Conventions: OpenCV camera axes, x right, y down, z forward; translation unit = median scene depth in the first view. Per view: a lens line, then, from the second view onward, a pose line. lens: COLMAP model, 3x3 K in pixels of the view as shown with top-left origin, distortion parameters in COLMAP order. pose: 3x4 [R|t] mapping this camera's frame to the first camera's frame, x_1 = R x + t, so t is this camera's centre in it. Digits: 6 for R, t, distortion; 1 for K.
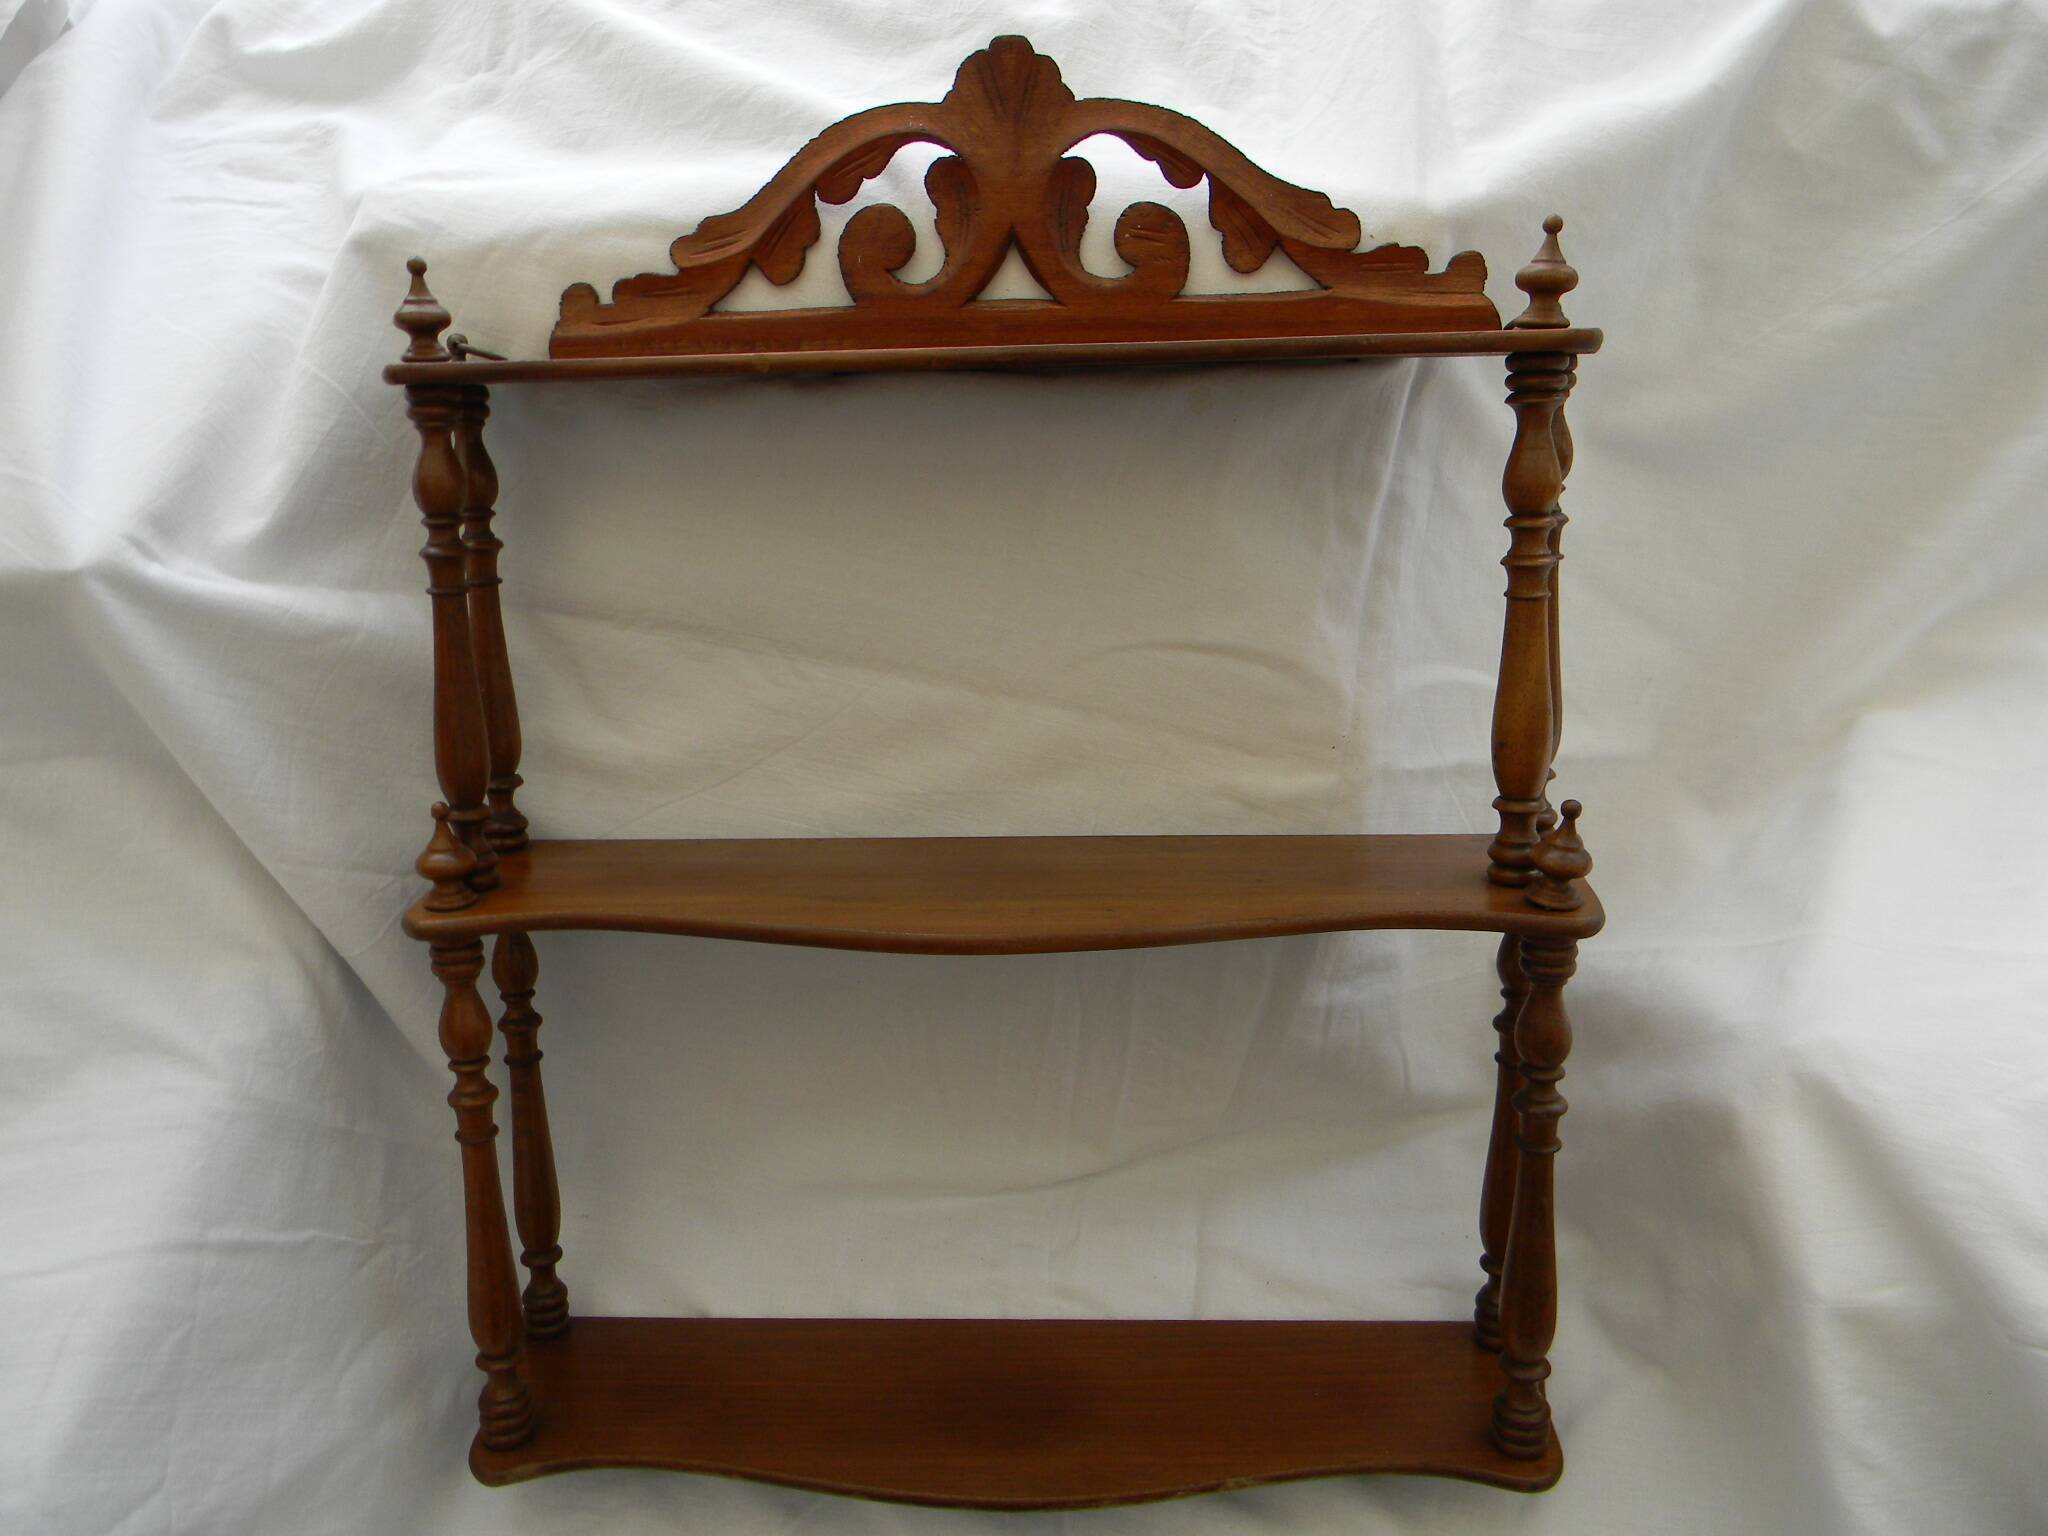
lens RADIAL K [[1643.6, 0, 1016.0], [0, 1643.6, 762.4], [0, 0, 1]] dist [0.002864, -0.028336]
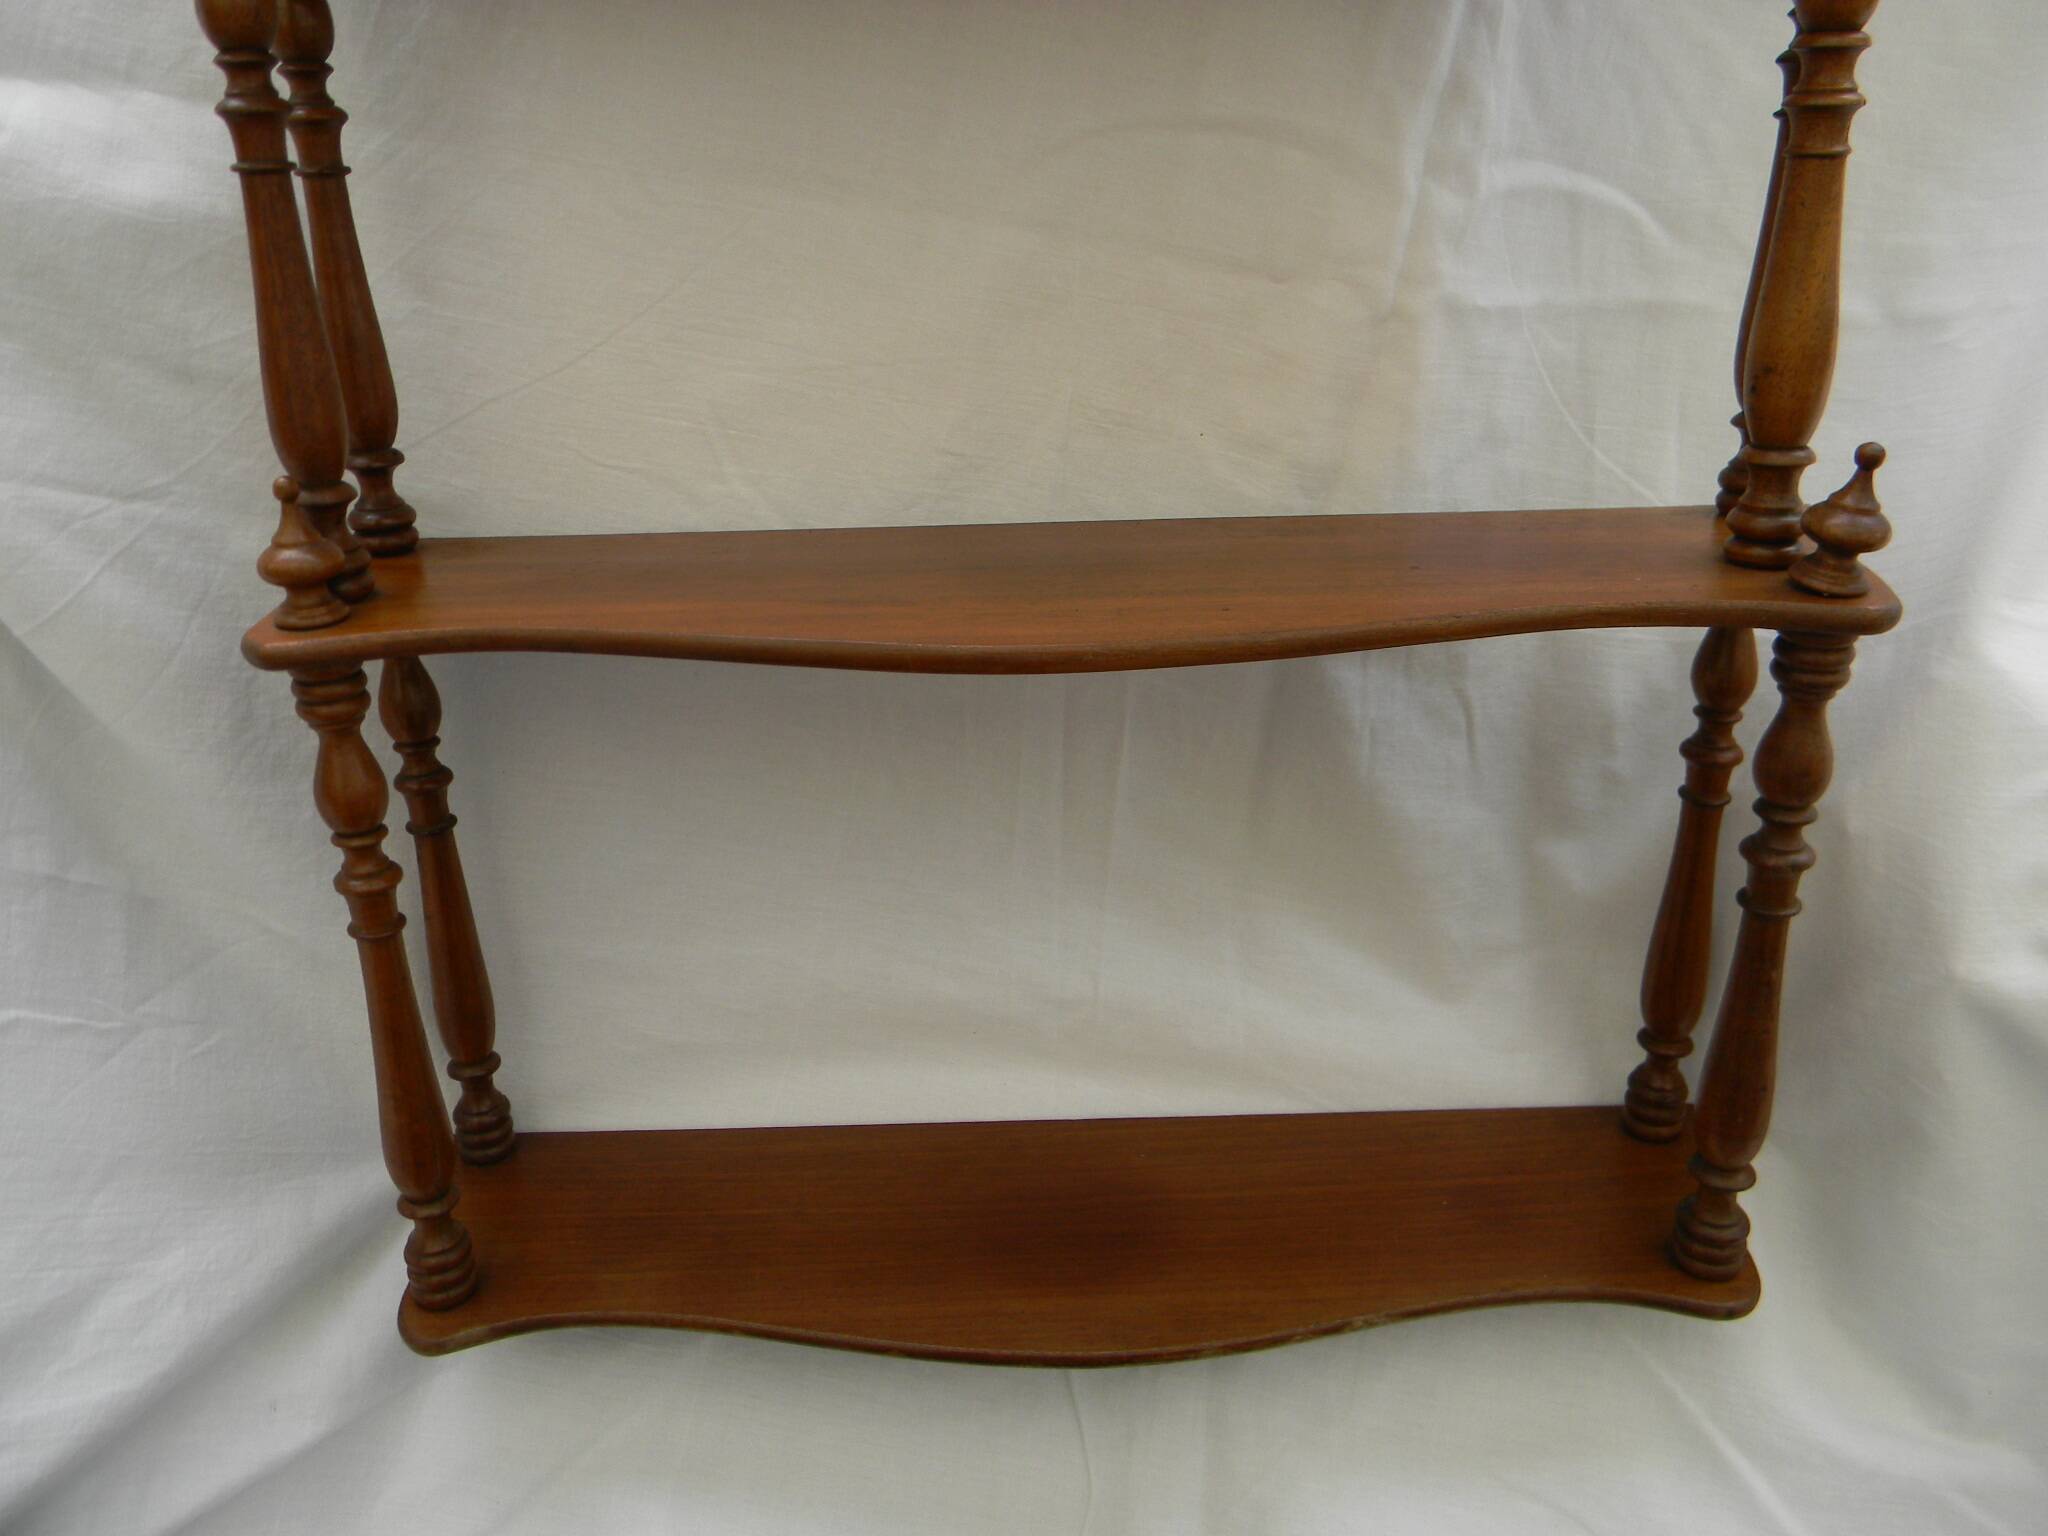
lens RADIAL K [[1643.6, 0, 1015.9], [0, 1643.6, 755.7], [0, 0, 1]] dist [0.002864, -0.028336]
pose [[0.998905, -0.024048, 0.040142, -0.062717], [0.017351, 0.987040, 0.159533, 0.033365], [-0.043458, -0.158661, 0.986376, 0.257503]]
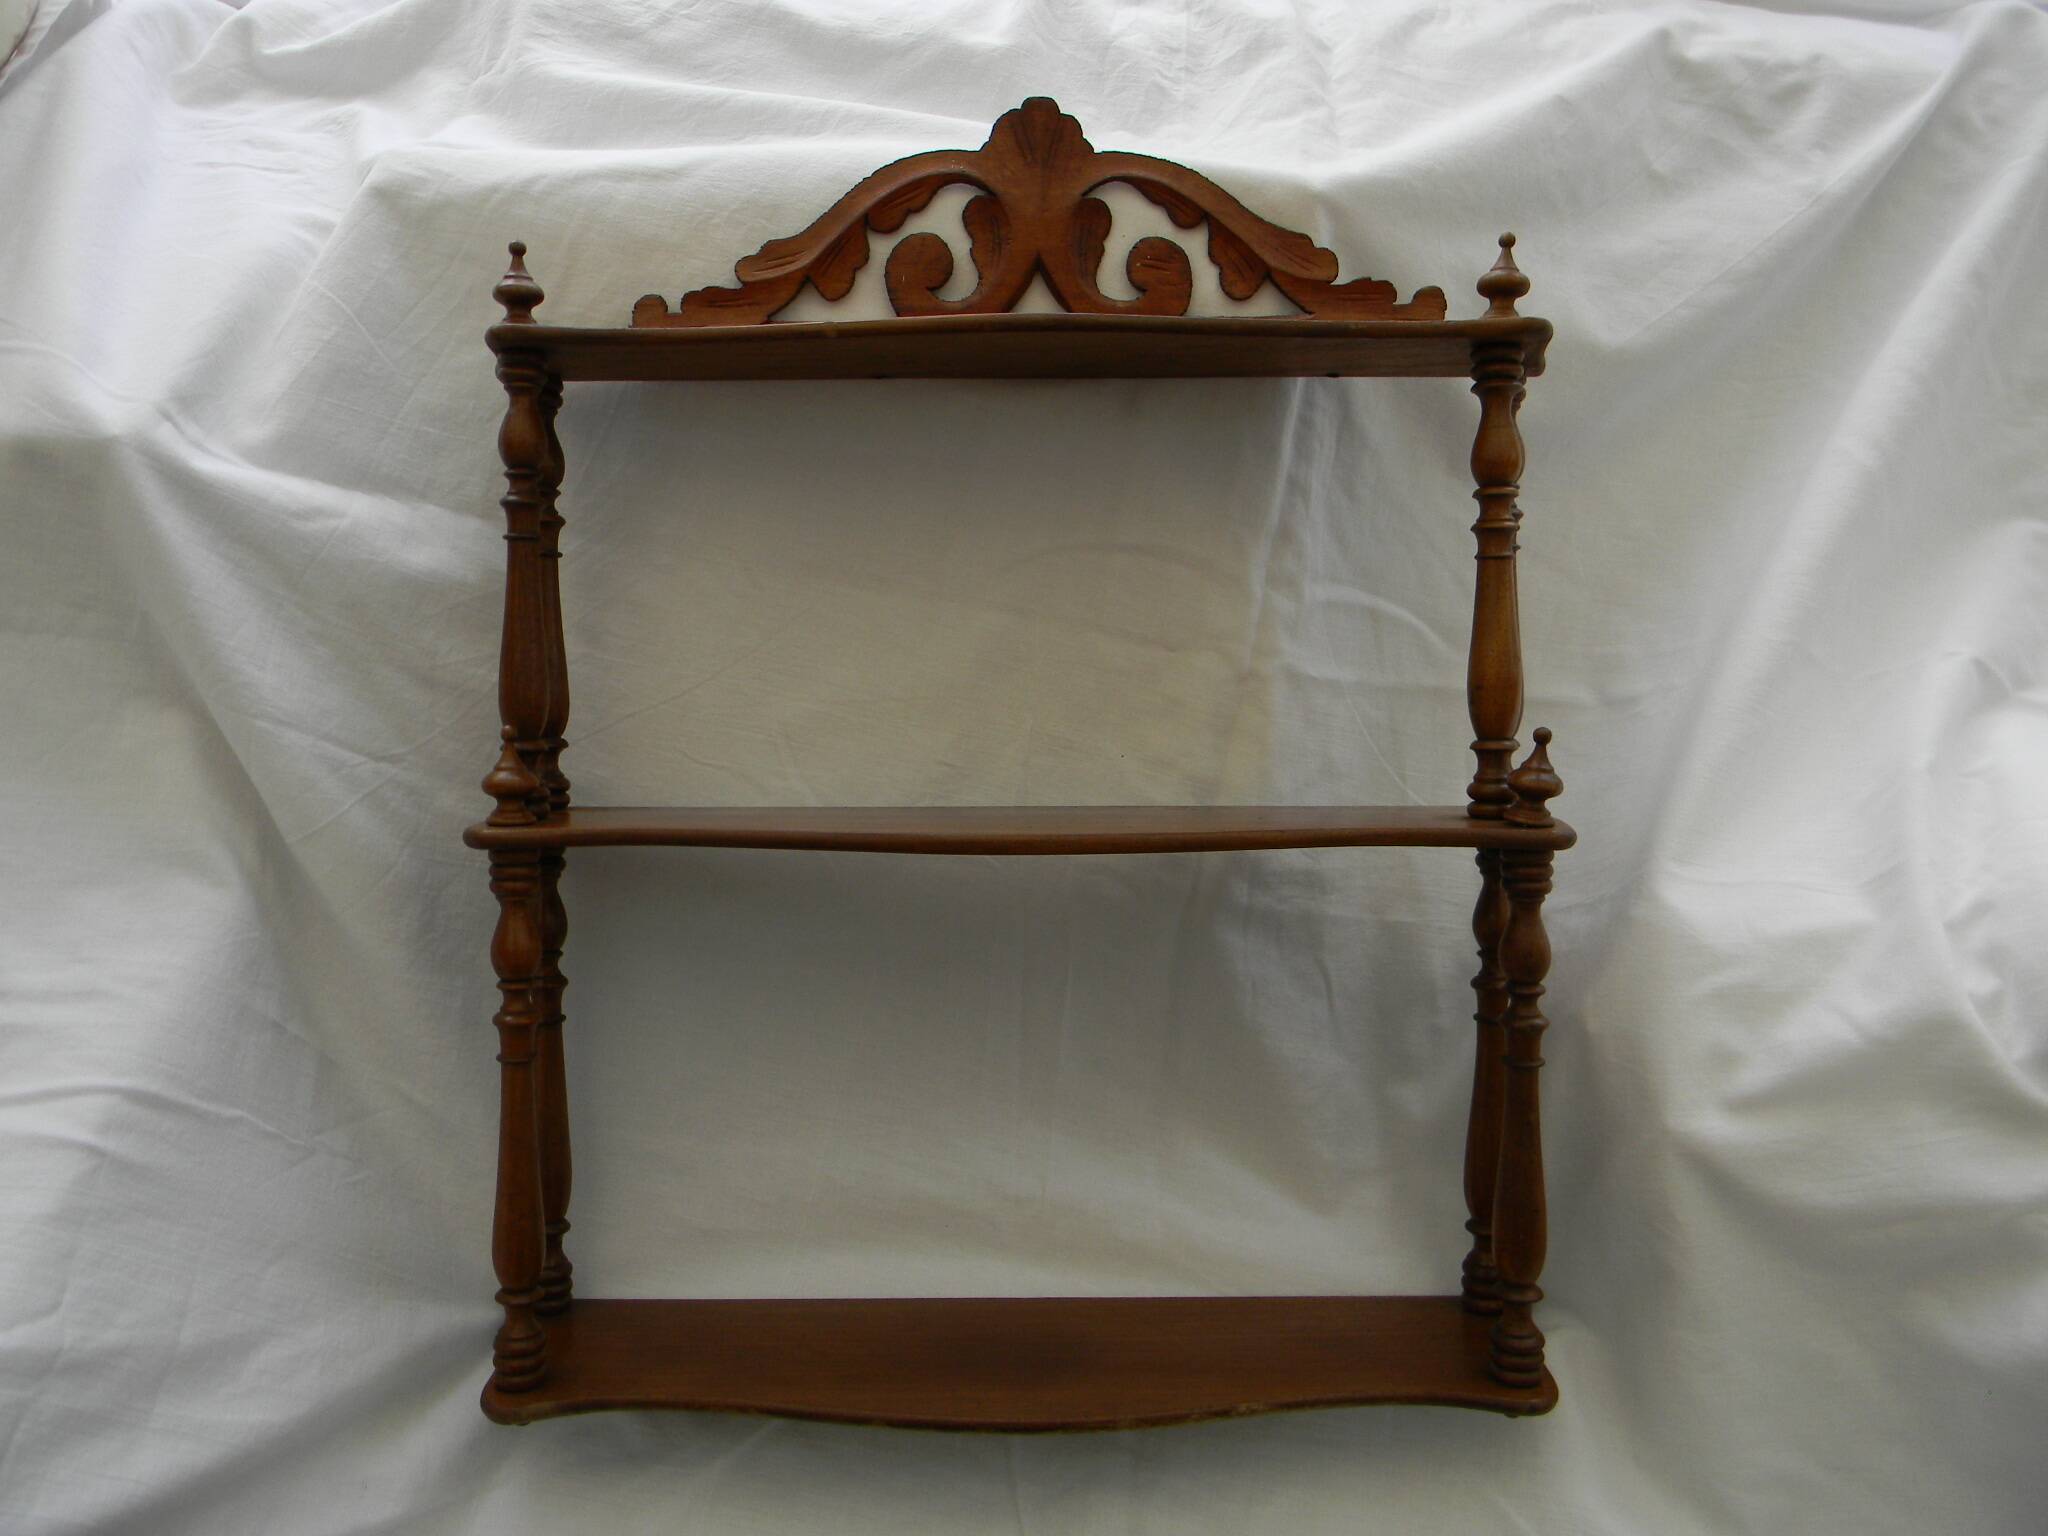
lens RADIAL K [[1643.6, 0, 1030.7], [0, 1643.6, 762.9], [0, 0, 1]] dist [0.002864, -0.028336]
pose [[0.997711, 0.017697, 0.065266, -0.075476], [-0.006329, 0.985349, -0.170431, 0.217272], [-0.067326, 0.169628, 0.983206, -0.068208]]
